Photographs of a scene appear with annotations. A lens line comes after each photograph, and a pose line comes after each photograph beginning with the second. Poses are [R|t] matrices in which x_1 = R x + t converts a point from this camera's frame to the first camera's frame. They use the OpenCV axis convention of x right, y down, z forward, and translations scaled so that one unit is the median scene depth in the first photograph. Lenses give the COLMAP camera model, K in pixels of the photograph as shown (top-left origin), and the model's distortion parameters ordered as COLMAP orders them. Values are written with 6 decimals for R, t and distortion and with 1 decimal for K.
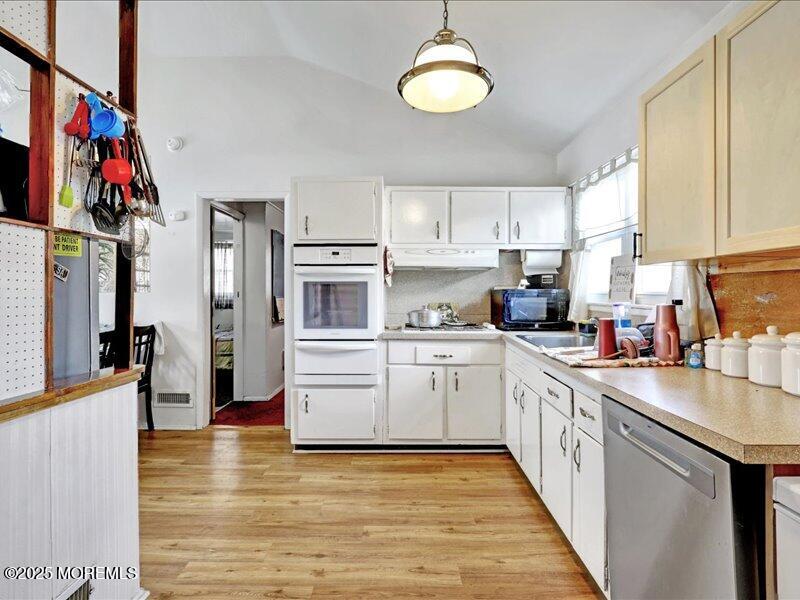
lens RADIAL K [[415.6, 0, 399.4], [0, 415.6, 295.6], [0, 0, 1]] dist [-0.003421, -0.000344]
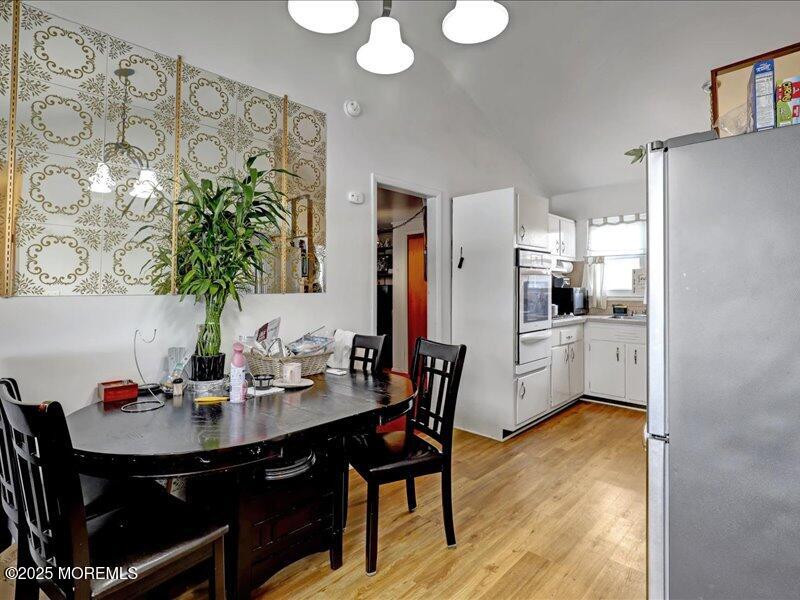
lens RADIAL K [[415.6, 0, 399.4], [0, 415.6, 295.6], [0, 0, 1]] dist [-0.003421, -0.000344]
pose [[0.690240, -0.017176, 0.723377, -1.309229], [0.015764, 0.999838, 0.008699, -0.012768], [-0.723409, 0.005399, 0.690399, 0.484075]]
